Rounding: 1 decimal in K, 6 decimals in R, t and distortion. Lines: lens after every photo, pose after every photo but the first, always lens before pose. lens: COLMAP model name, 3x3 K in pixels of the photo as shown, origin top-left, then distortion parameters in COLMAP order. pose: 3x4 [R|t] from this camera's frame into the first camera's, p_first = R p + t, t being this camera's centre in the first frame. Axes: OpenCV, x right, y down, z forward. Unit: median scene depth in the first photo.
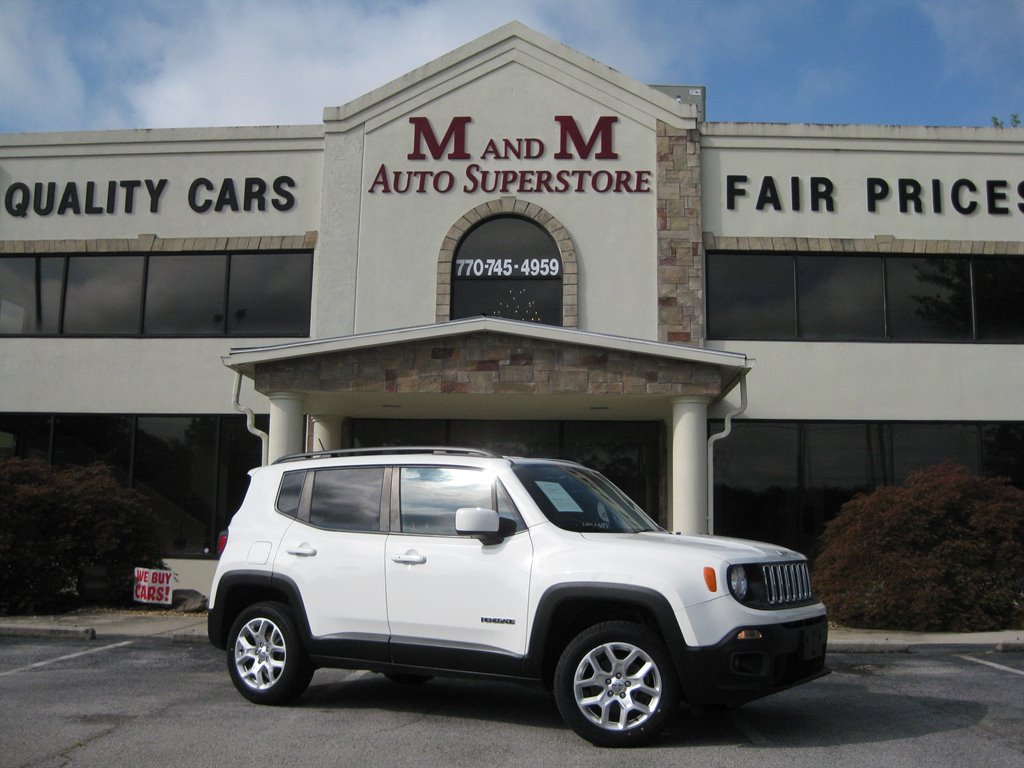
lens RADIAL K [[1126.4, 0, 523.8], [0, 1126.4, 385.1], [0, 0, 1]] dist [-0.175934, 0.136548]
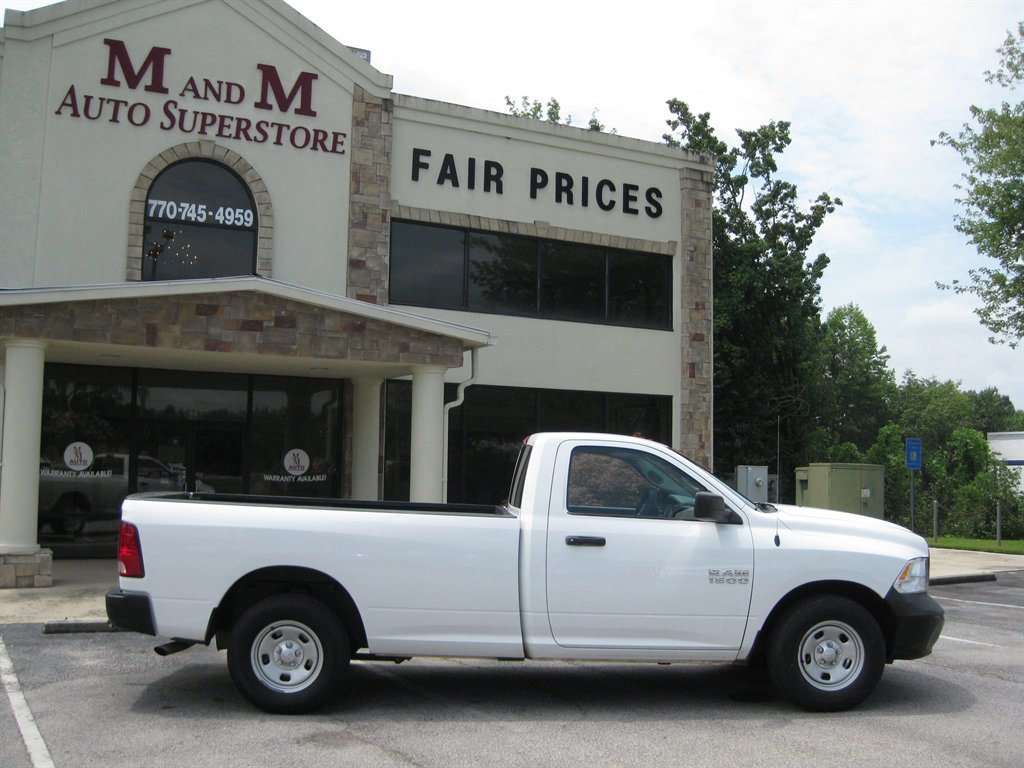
lens RADIAL K [[1126.4, 0, 523.8], [0, 1126.4, 385.1], [0, 0, 1]] dist [-0.175934, 0.136548]
pose [[0.856031, 0.041281, 0.515274, -0.268459], [-0.077007, 0.995867, 0.048148, -0.025067], [-0.511157, -0.080895, 0.855672, 0.030017]]
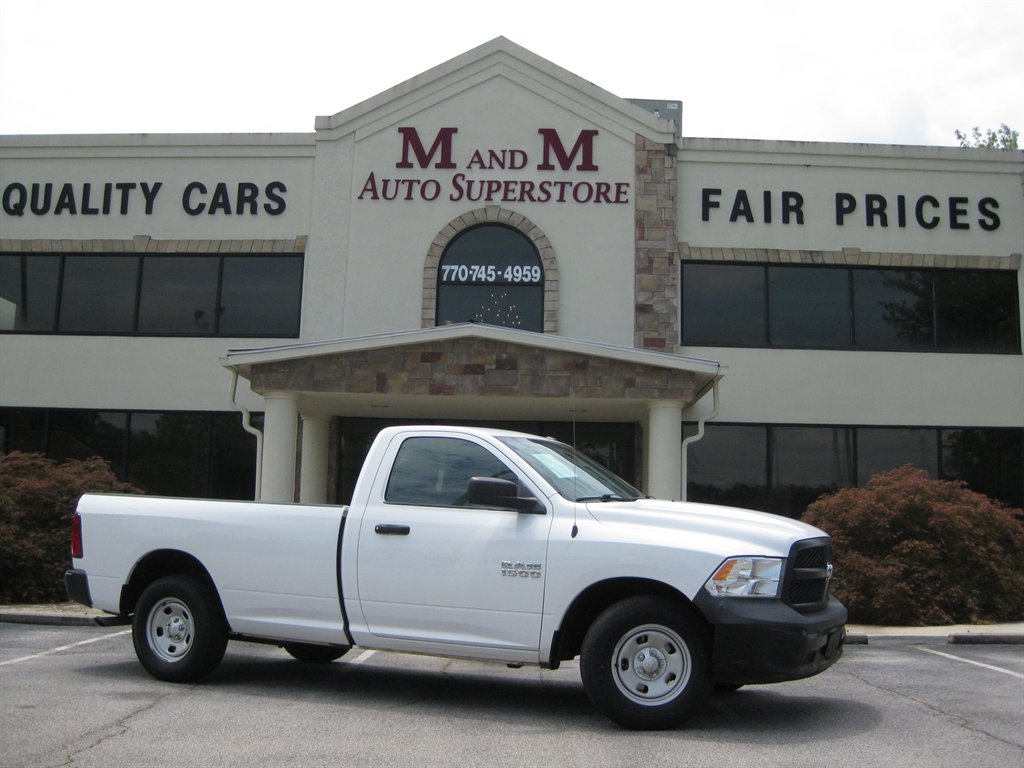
lens RADIAL K [[1126.5, 0, 529.1], [0, 1126.5, 379.2], [0, 0, 1]] dist [-0.163552, 0.087848]
pose [[0.999394, 0.012361, 0.032528, -0.012076], [-0.012342, 0.999924, -0.000774, -0.006615], [-0.032535, 0.000372, 0.999471, -0.043833]]
